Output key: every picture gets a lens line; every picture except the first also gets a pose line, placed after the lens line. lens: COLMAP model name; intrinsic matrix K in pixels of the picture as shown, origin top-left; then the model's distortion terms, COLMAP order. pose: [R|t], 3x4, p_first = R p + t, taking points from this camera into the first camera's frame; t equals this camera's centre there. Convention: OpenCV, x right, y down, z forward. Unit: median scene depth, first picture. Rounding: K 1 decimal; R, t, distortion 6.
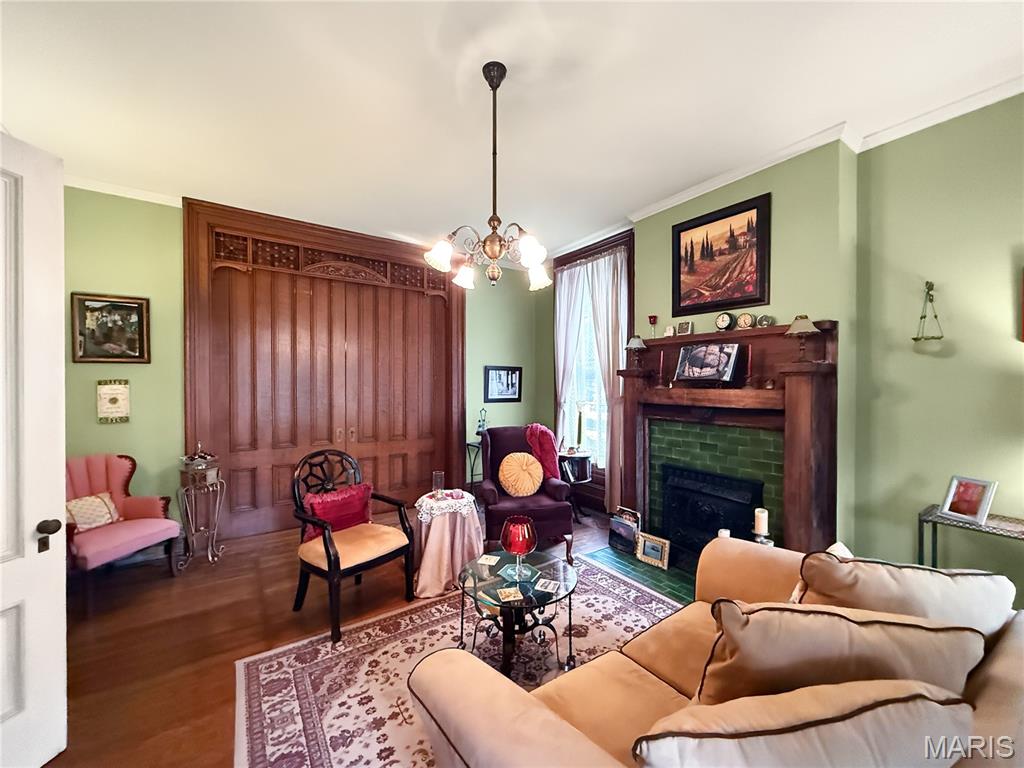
lens RADIAL K [[405.8, 0, 512.6], [0, 405.8, 388.4], [0, 0, 1]] dist [0.000630, 0.000254]
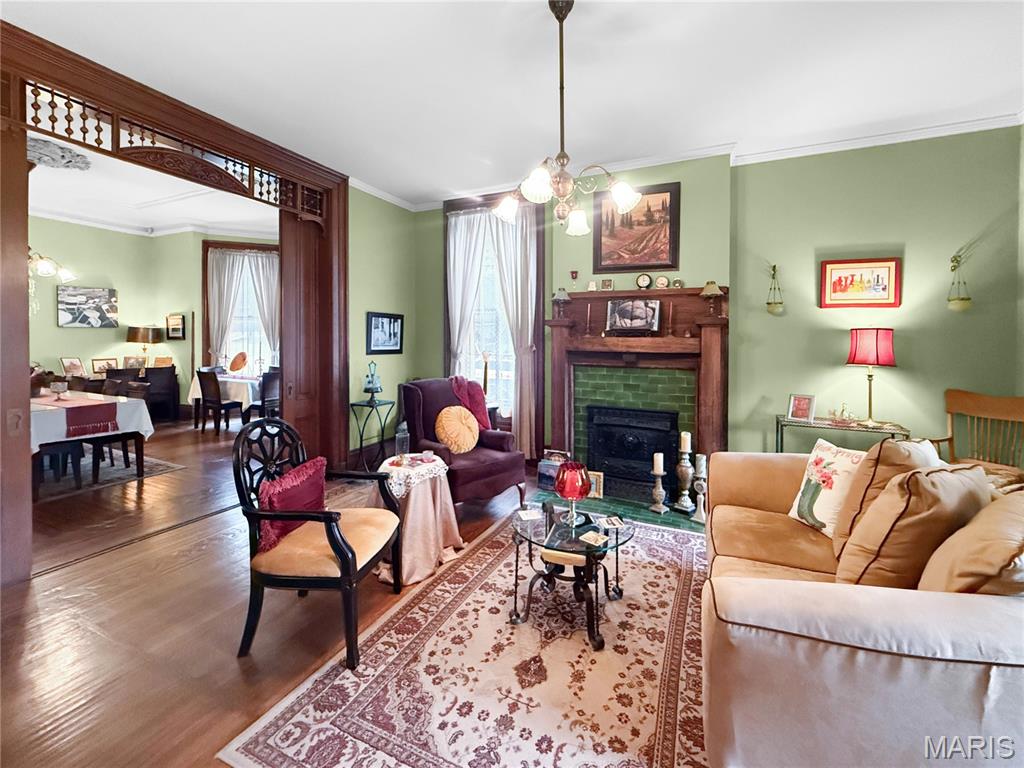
lens RADIAL K [[418.4, 0, 518.2], [0, 418.4, 343.4], [0, 0, 1]] dist [0.000356, 0.000081]
pose [[0.854339, 0.000732, 0.519716, -0.449849], [-0.000911, 1.000000, 0.000090, 0.019206], [-0.519715, -0.000550, 0.854339, 0.141162]]
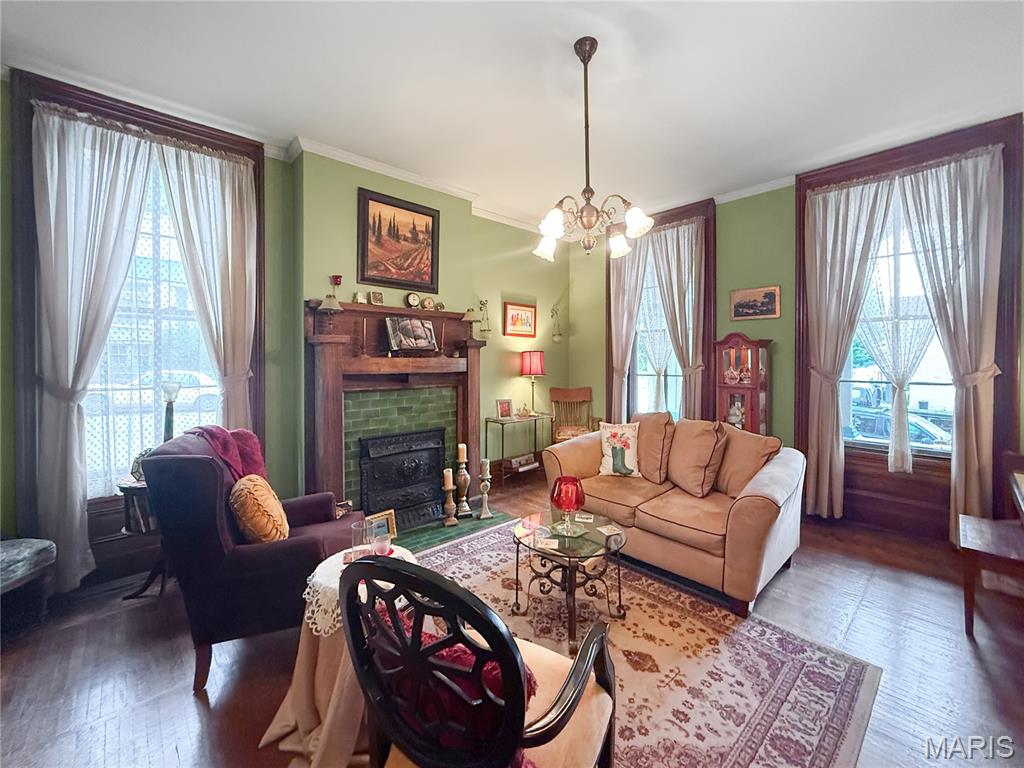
lens RADIAL K [[428.6, 0, 504.1], [0, 428.6, 363.4], [0, 0, 1]] dist [0.000056, -0.000015]
pose [[-0.138143, -0.010691, 0.990355, -0.758984], [0.012084, 0.999849, 0.012479, 0.005300], [-0.990339, 0.013691, -0.137993, 0.939154]]
